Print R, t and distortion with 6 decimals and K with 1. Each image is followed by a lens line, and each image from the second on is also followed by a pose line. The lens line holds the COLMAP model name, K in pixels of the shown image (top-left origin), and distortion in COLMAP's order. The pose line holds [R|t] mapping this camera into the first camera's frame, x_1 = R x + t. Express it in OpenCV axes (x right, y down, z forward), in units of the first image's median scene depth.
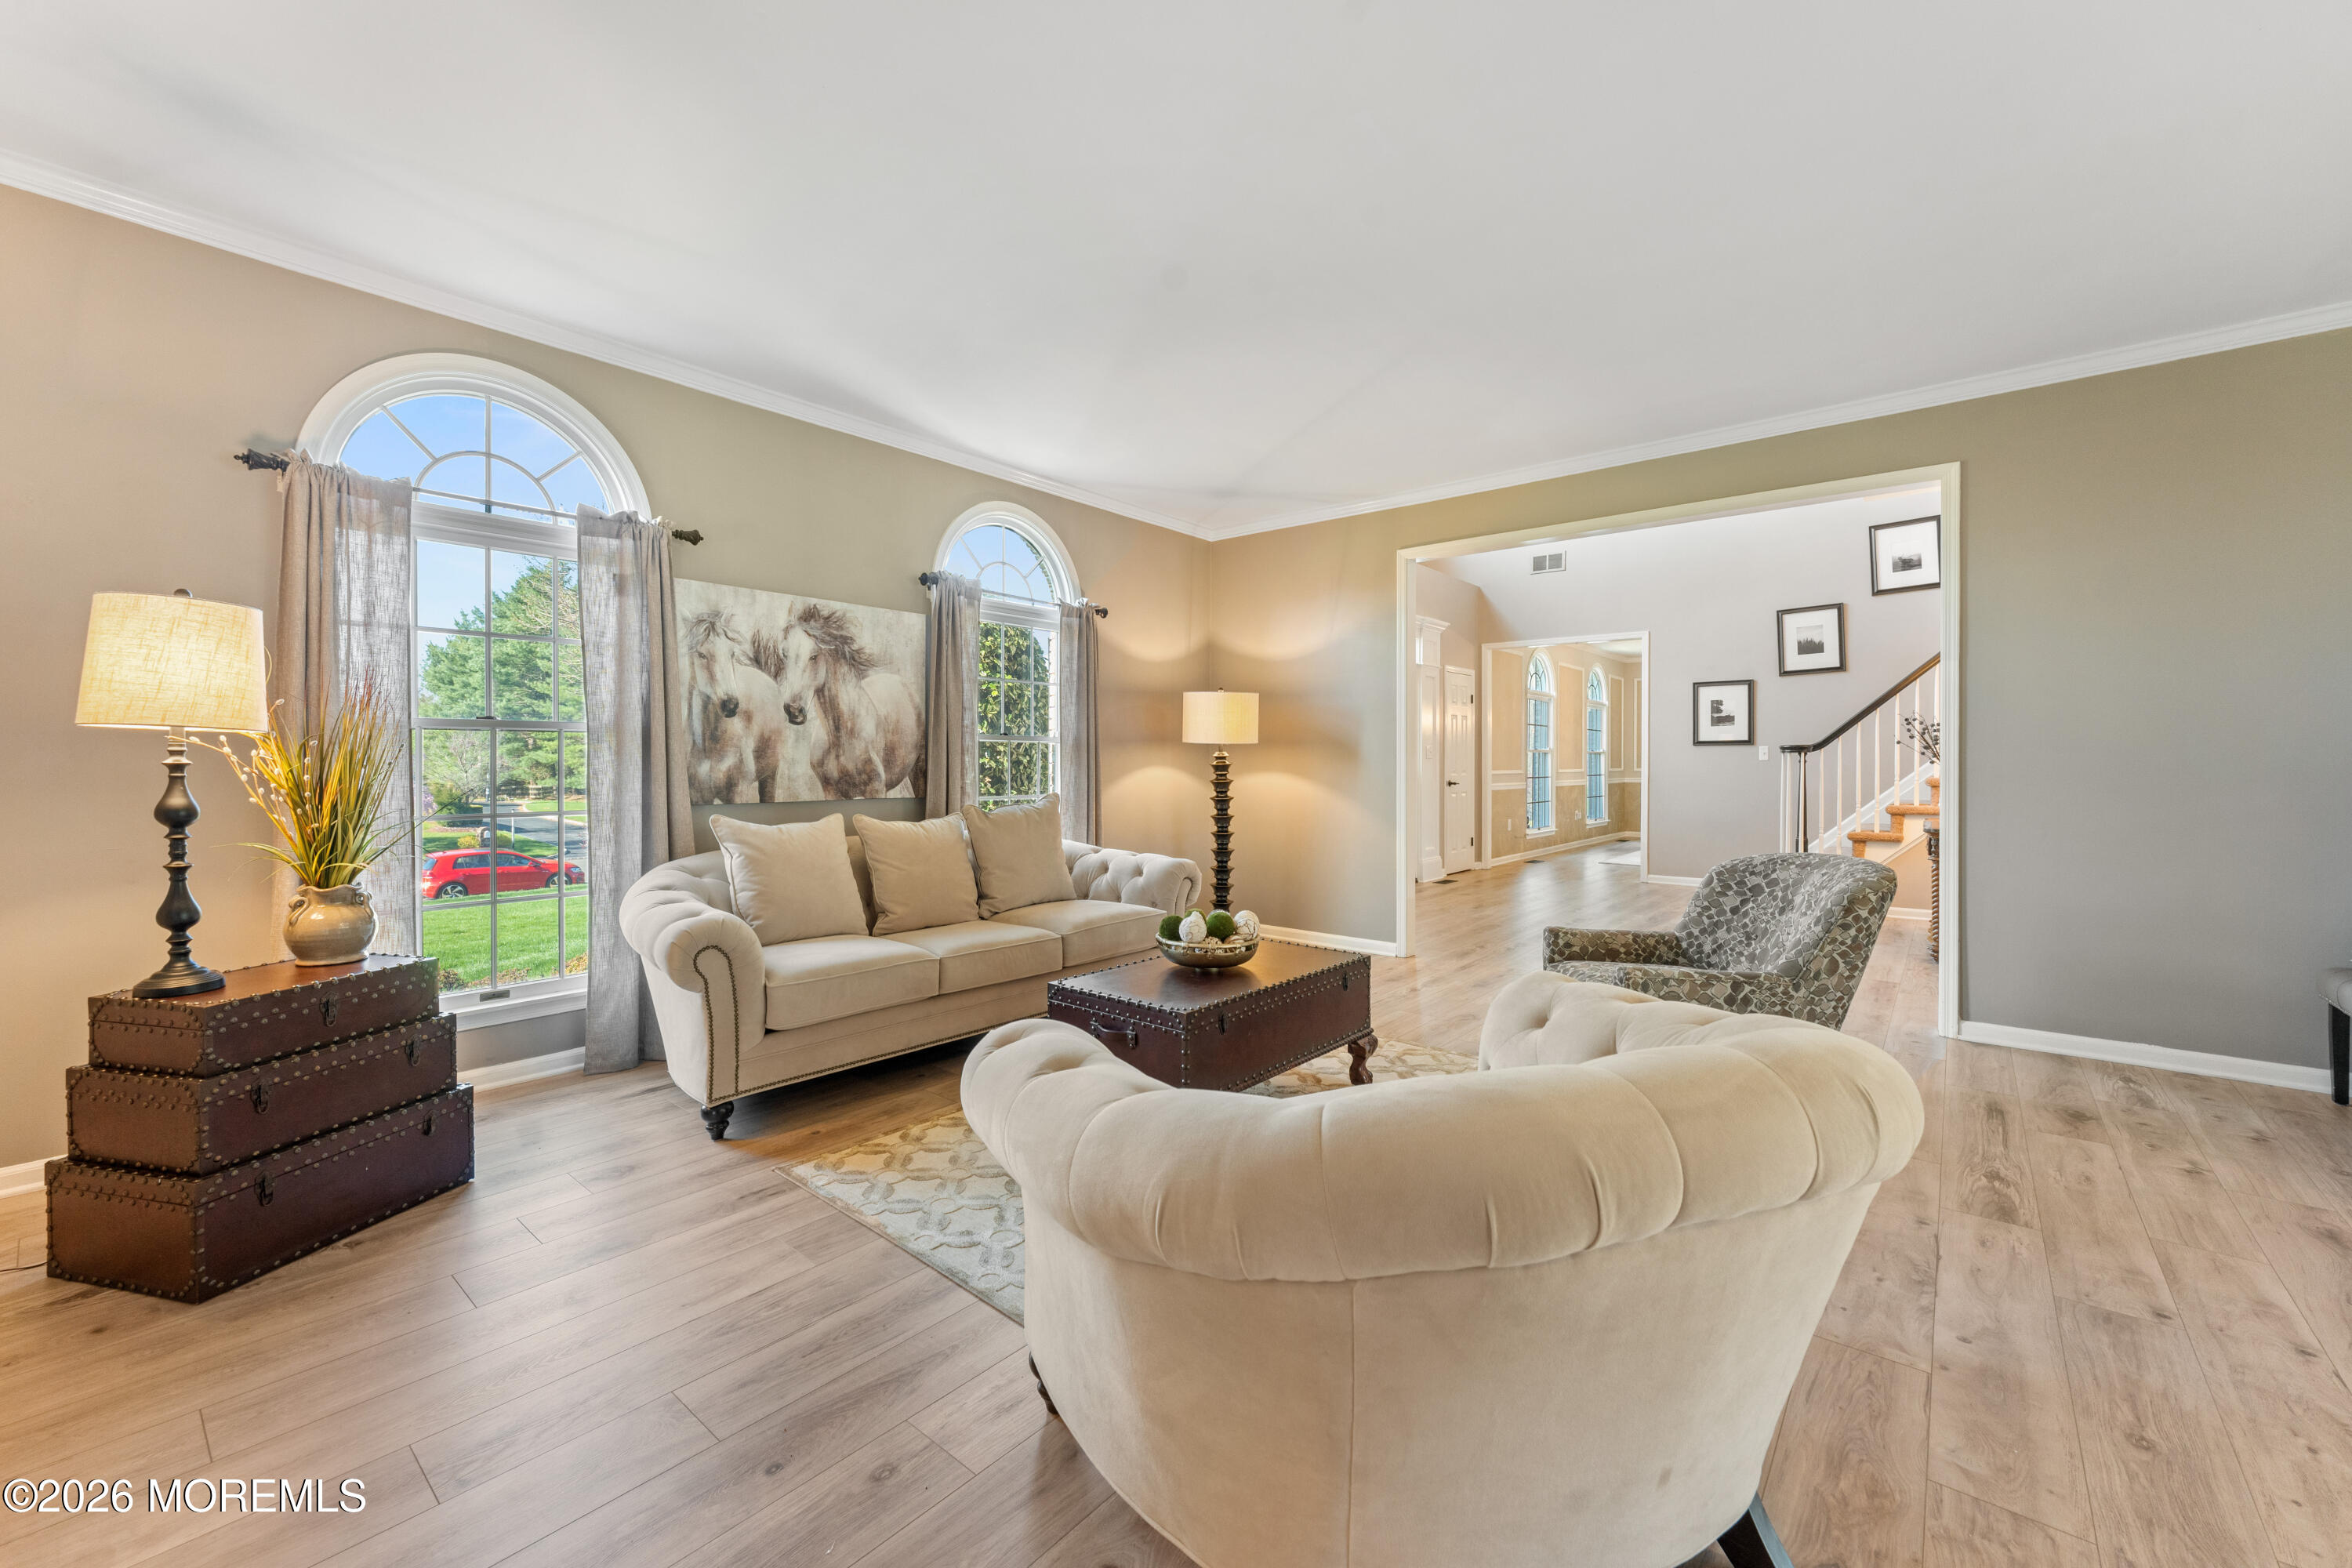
lens RADIAL K [[935.6, 0, 1175.8], [0, 935.6, 781.3], [0, 0, 1]] dist [0.002419, -0.000872]
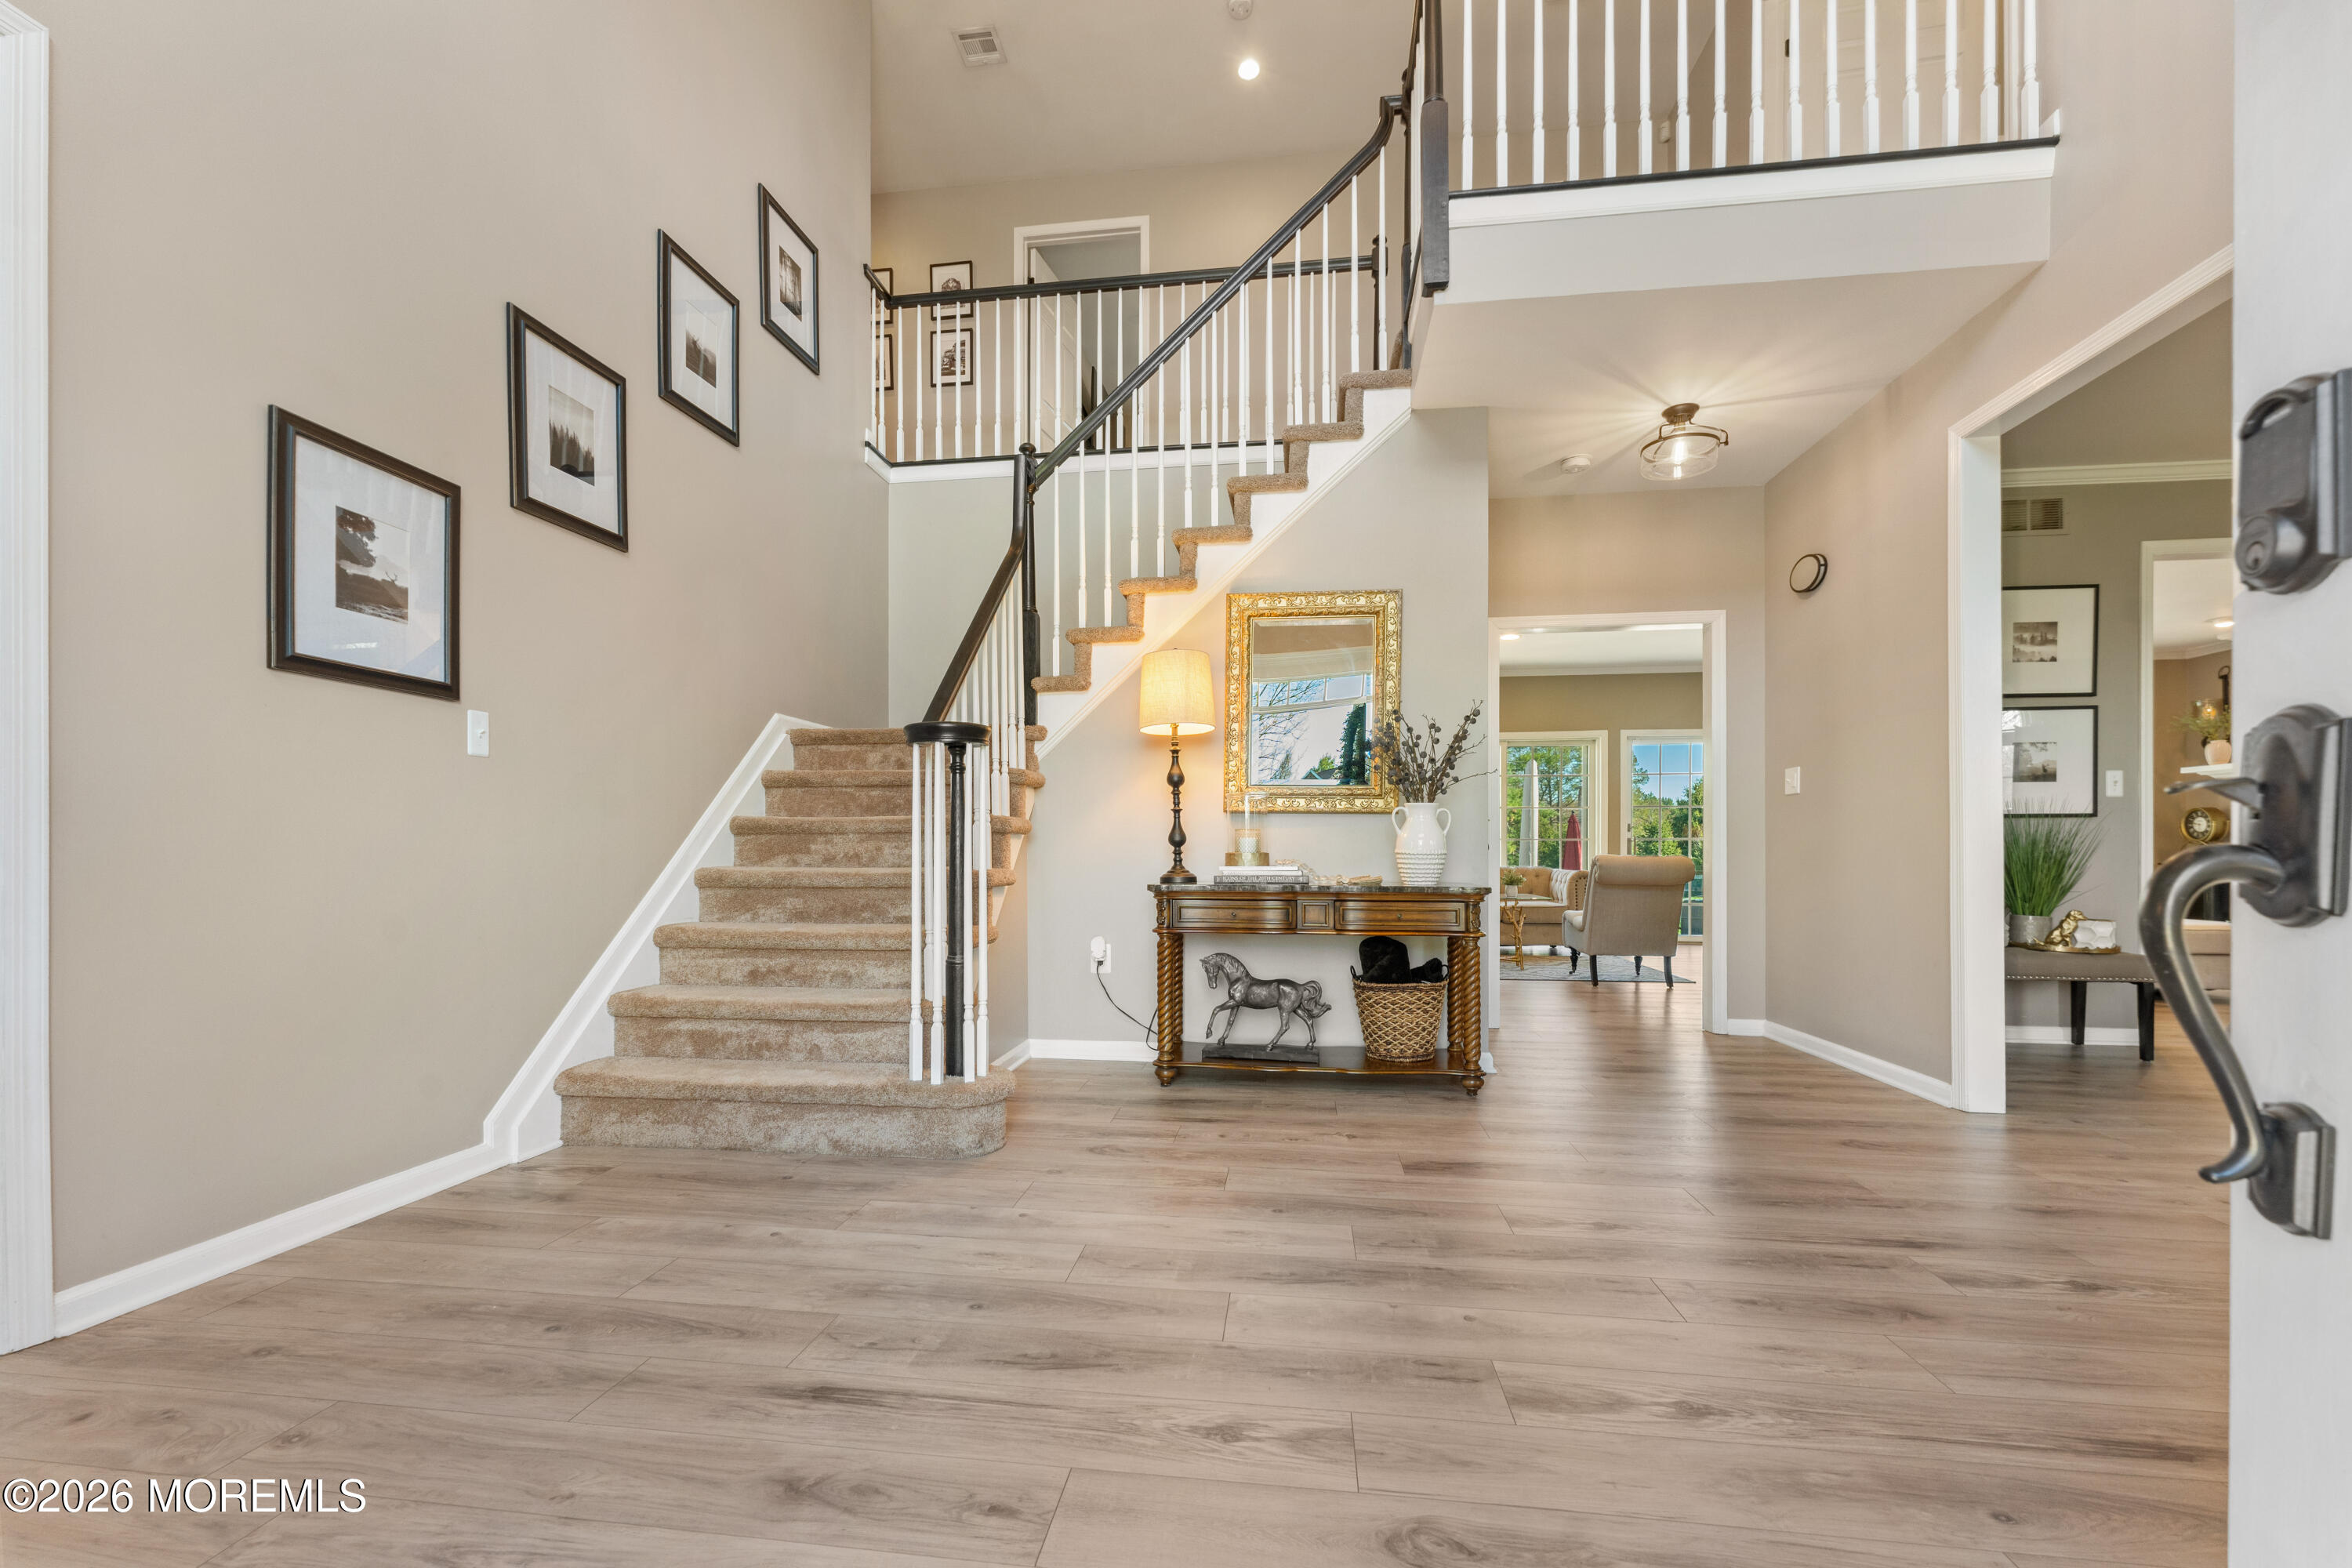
lens RADIAL K [[935.6, 0, 1163.5], [0, 935.6, 846.3], [0, 0, 1]] dist [0.002419, -0.000872]
pose [[-0.512596, -0.009881, 0.858573, 0.233053], [-0.001757, 0.999944, 0.010459, 0.004420], [-0.858628, 0.003853, -0.512584, 0.945422]]
